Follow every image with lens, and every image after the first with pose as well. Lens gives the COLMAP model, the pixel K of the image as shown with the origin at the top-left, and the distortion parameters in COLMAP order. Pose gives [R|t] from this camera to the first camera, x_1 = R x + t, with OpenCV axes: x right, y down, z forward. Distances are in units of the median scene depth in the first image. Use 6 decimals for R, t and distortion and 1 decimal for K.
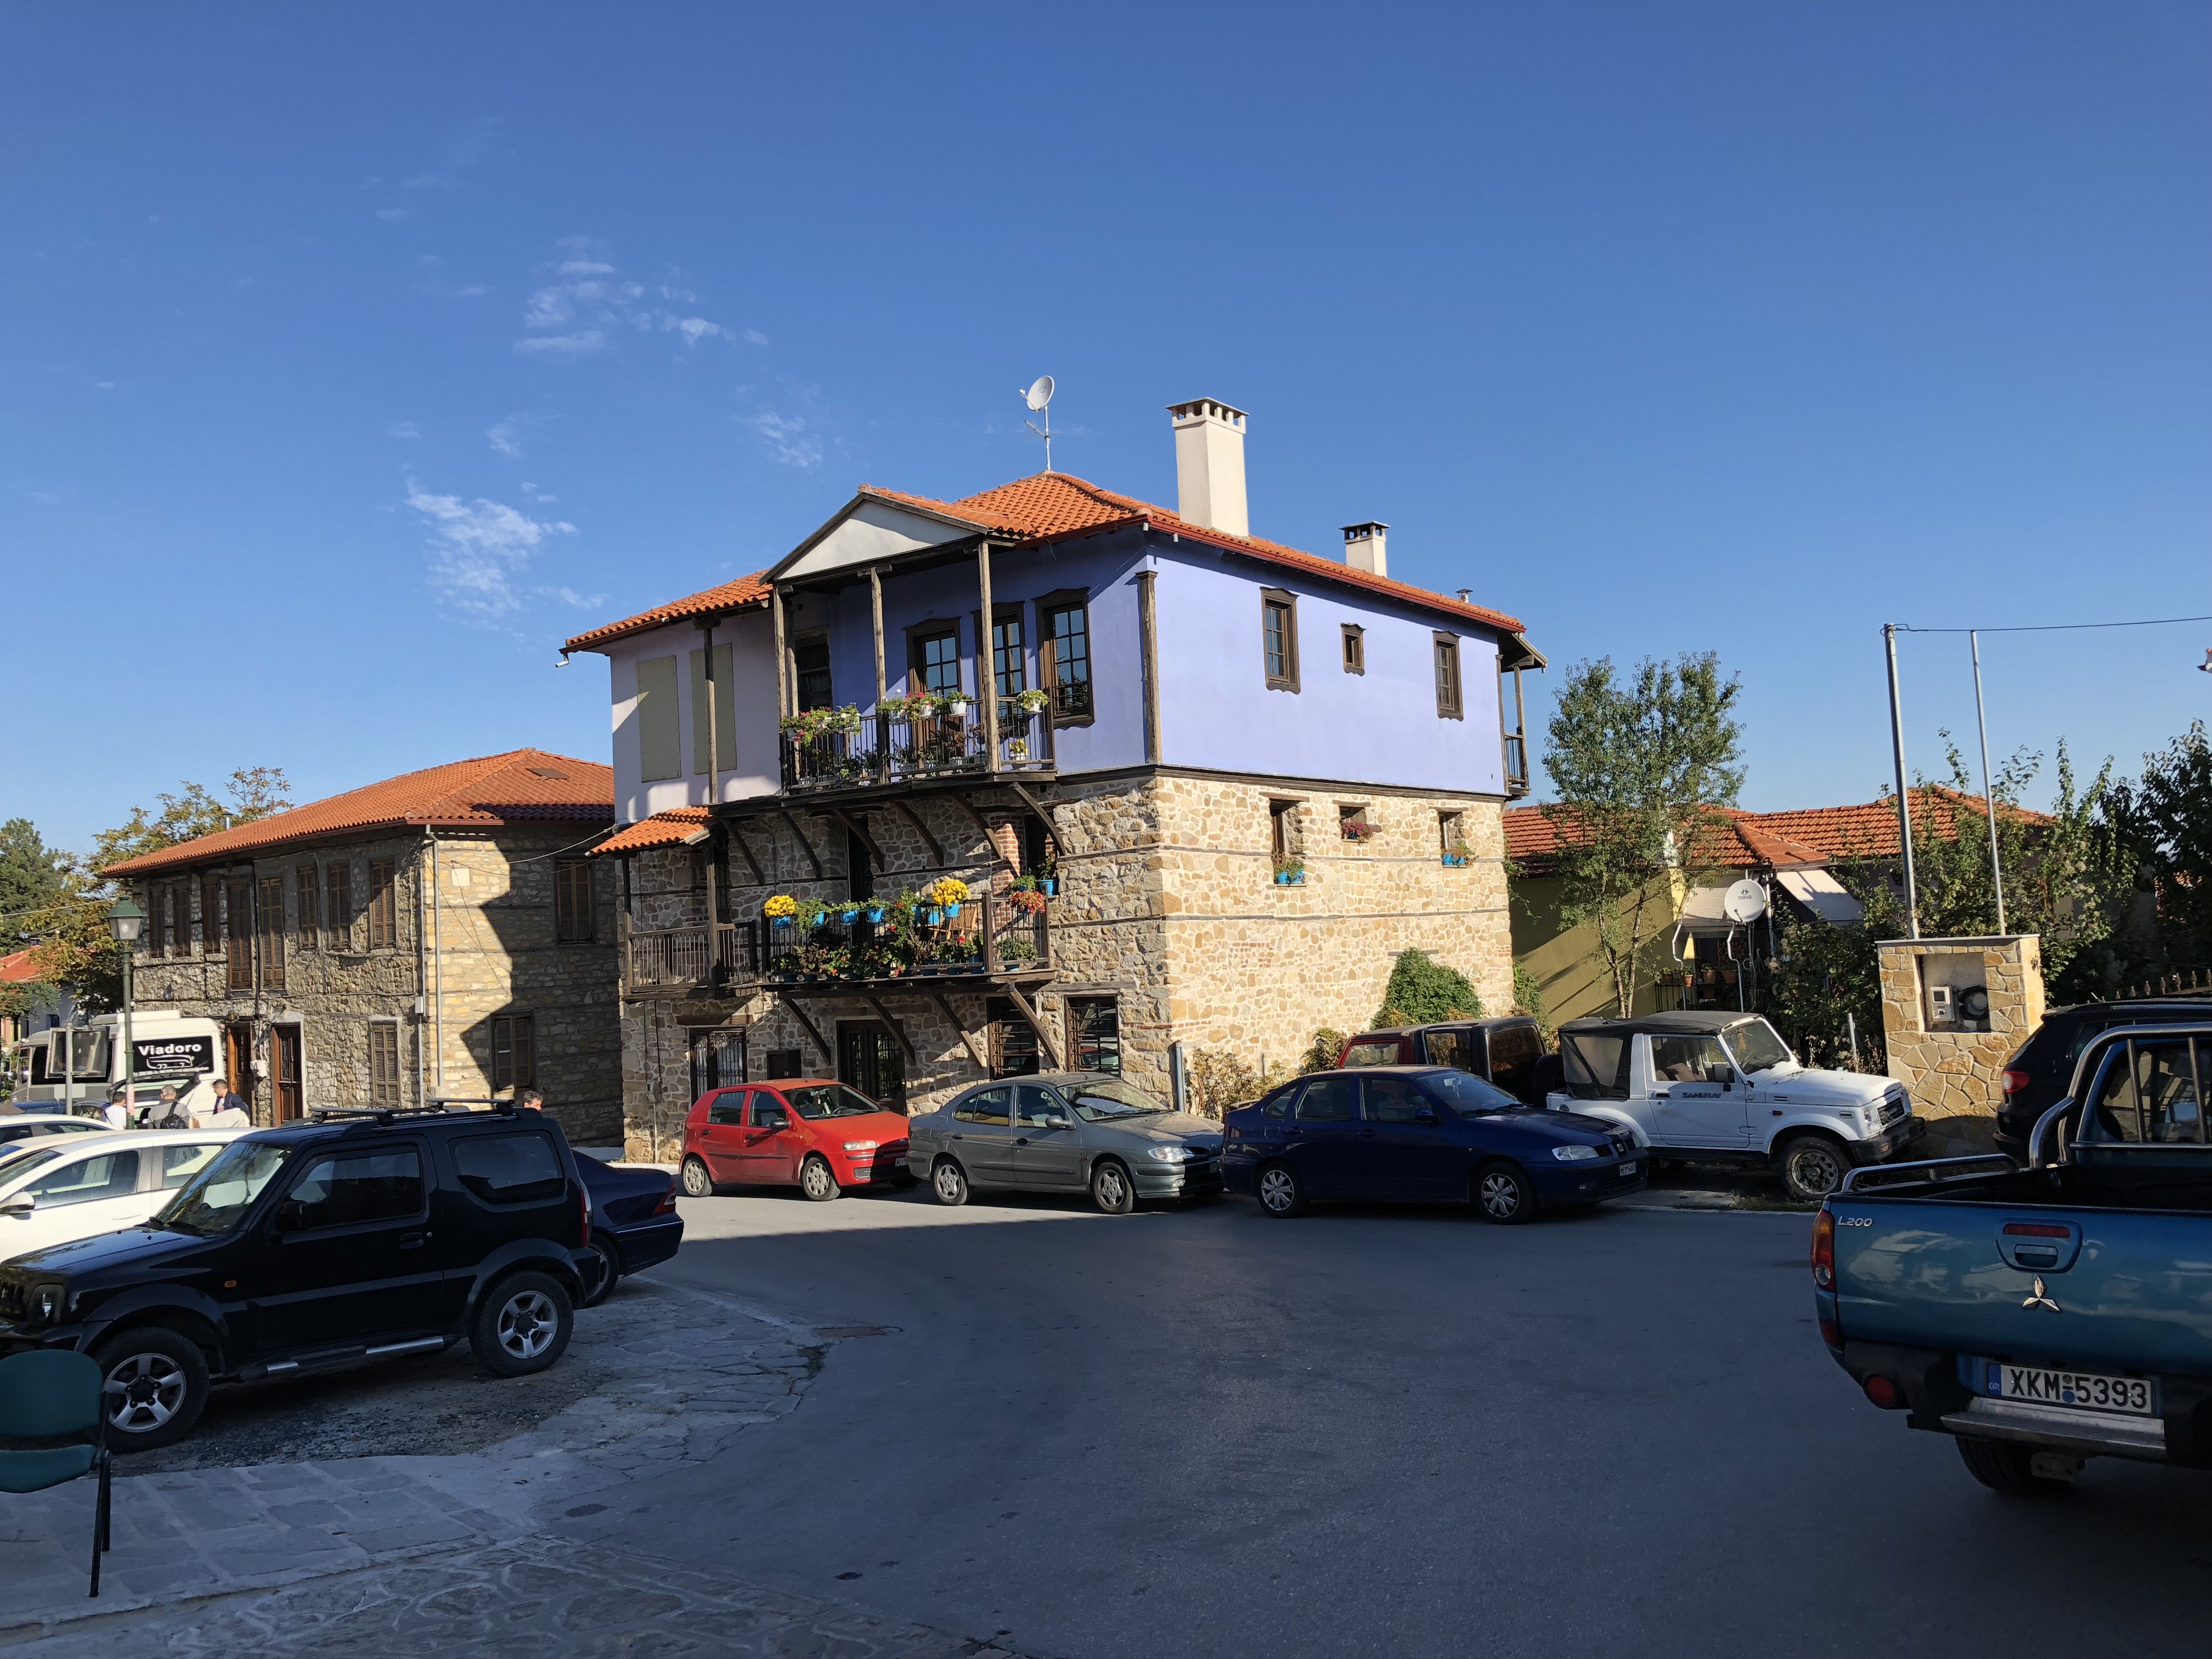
lens RADIAL K [[1803.2, 0, 1104.1], [0, 1803.2, 857.5], [0, 0, 1]] dist [0.011852, 0.004767]
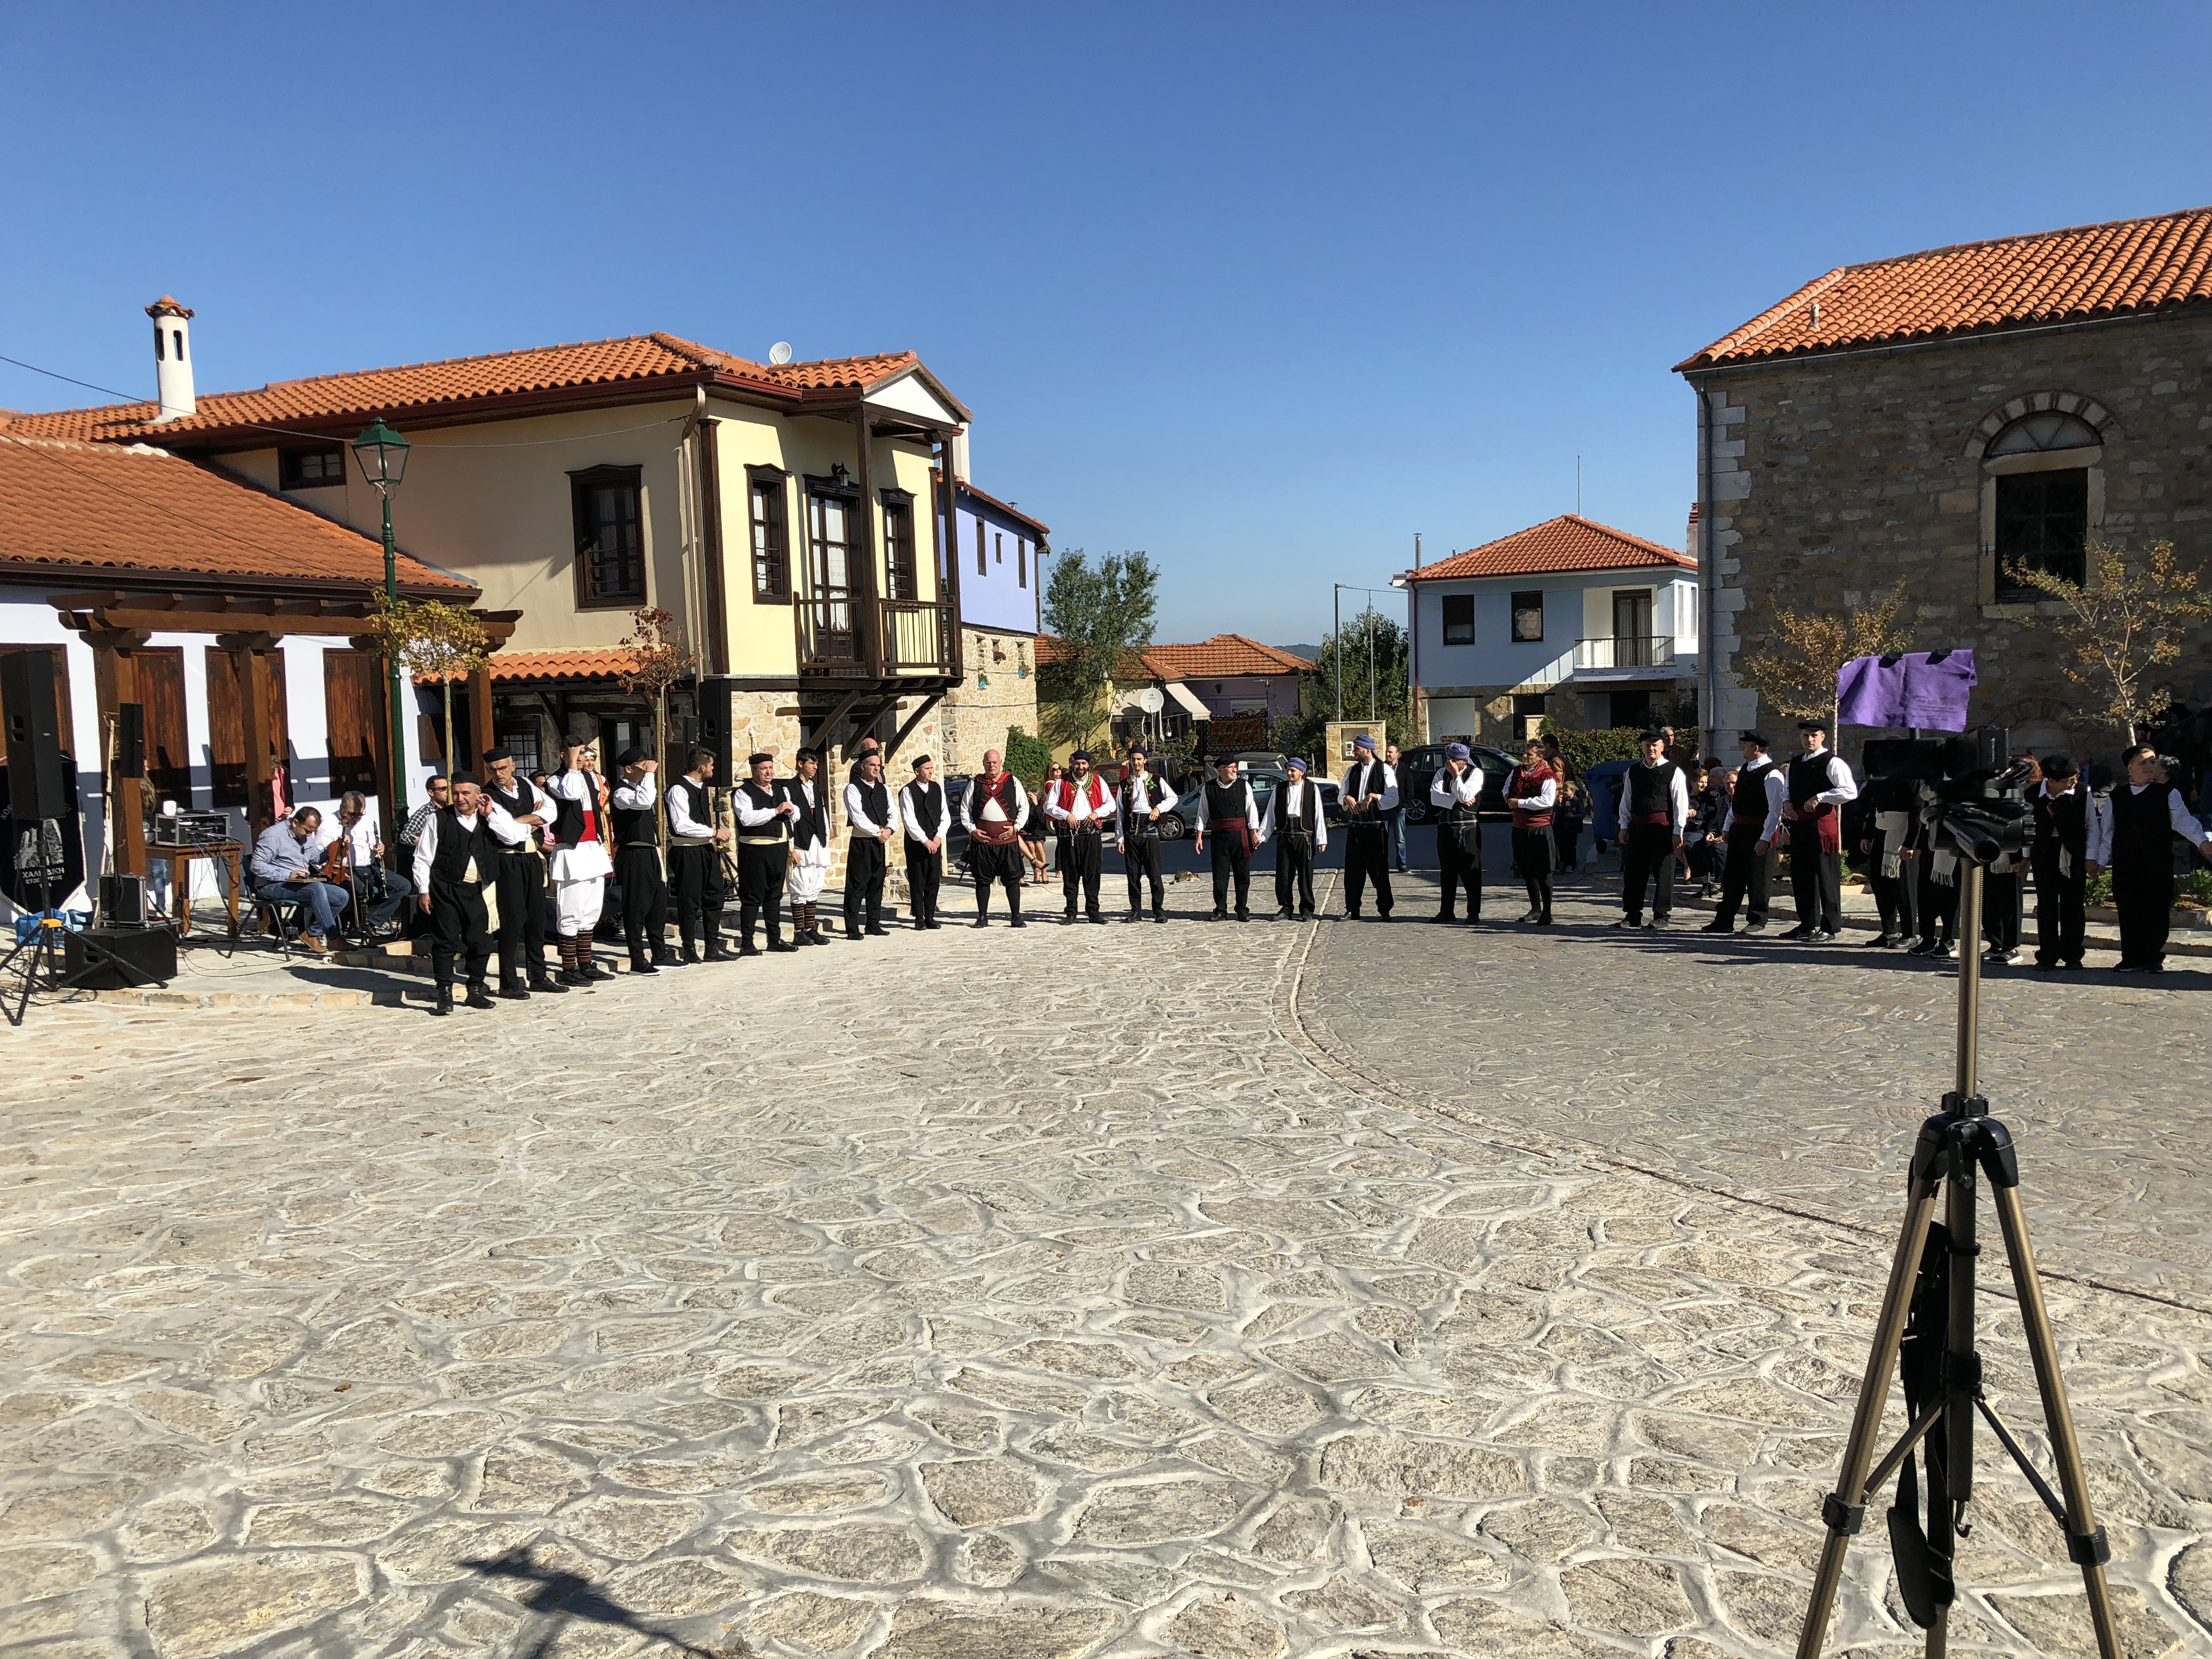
lens RADIAL K [[1824.5, 0, 1110.7], [0, 1824.5, 842.2], [0, 0, 1]] dist [0.017592, -0.004964]
pose [[0.887439, -0.010795, 0.460799, -0.490694], [-0.040437, 0.994048, 0.101165, -0.015809], [-0.459148, -0.108411, 0.881720, -0.528645]]
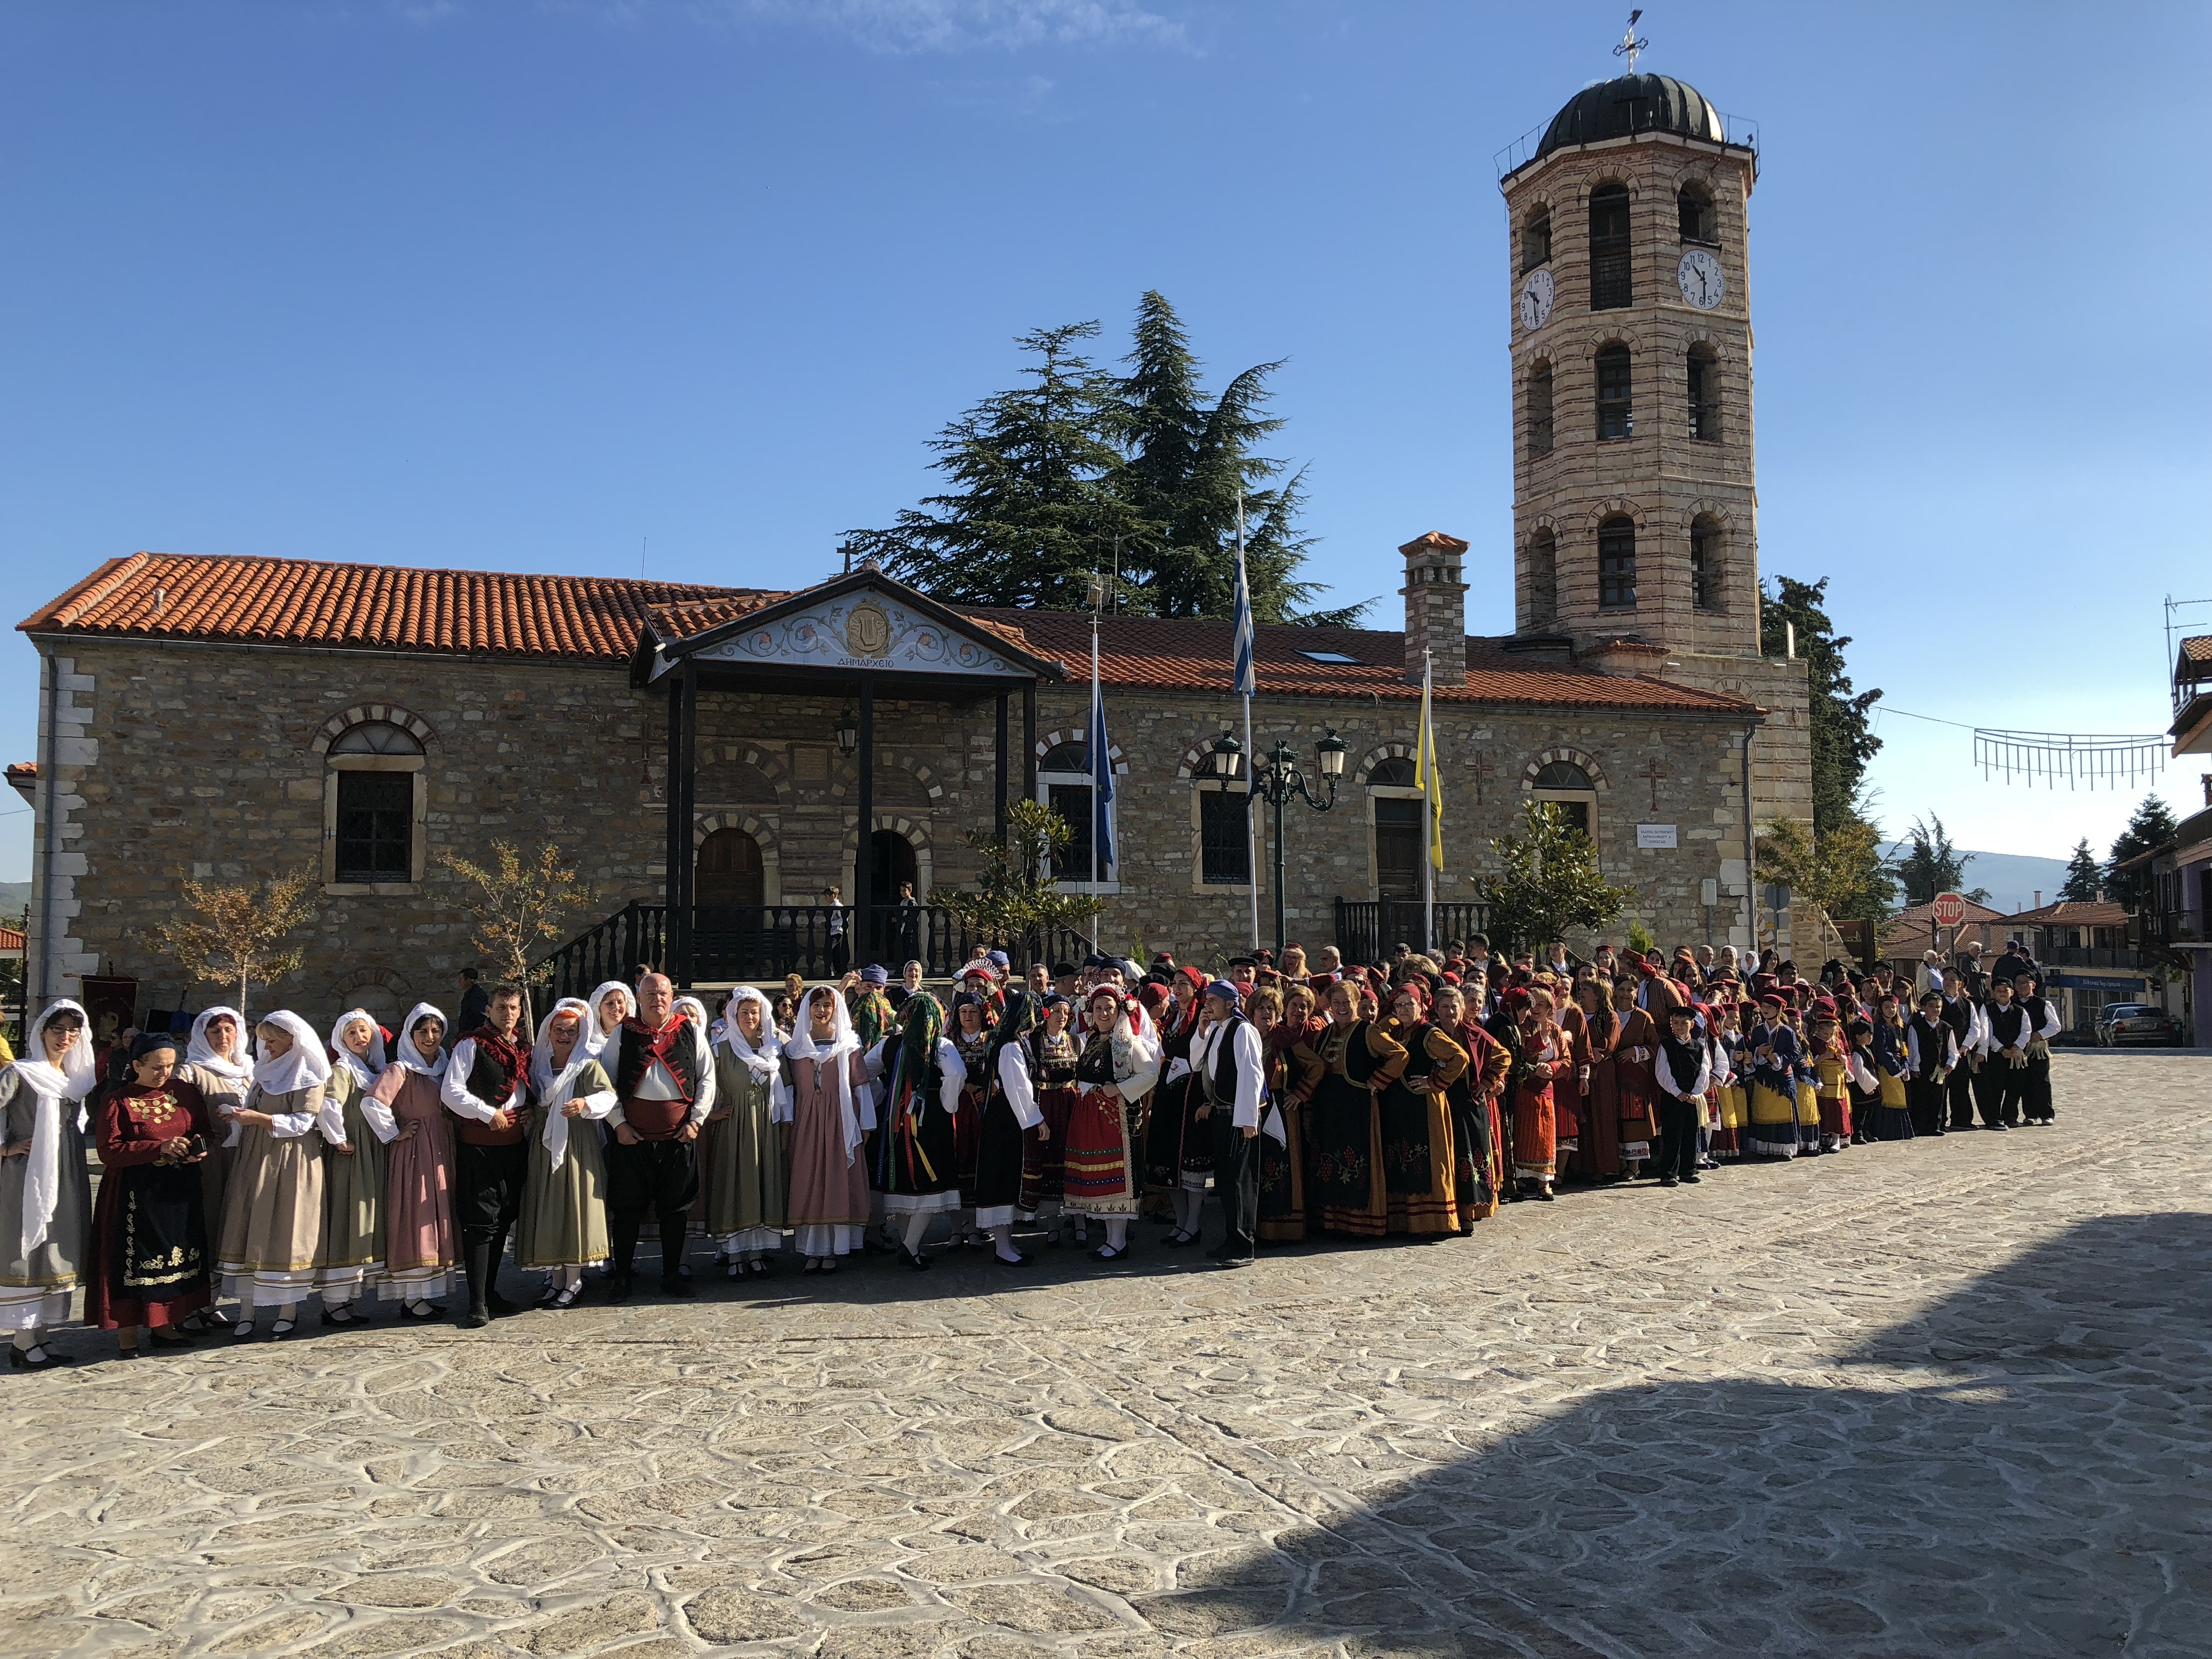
lens RADIAL K [[1813.1, 0, 1144.4], [0, 1813.1, 823.9], [0, 0, 1]] dist [0.012629, -0.002588]
pose [[0.106718, 0.112043, 0.987956, -0.605828], [-0.053299, 0.992847, -0.106840, -0.008978], [-0.992860, -0.041256, 0.111927, -0.491701]]
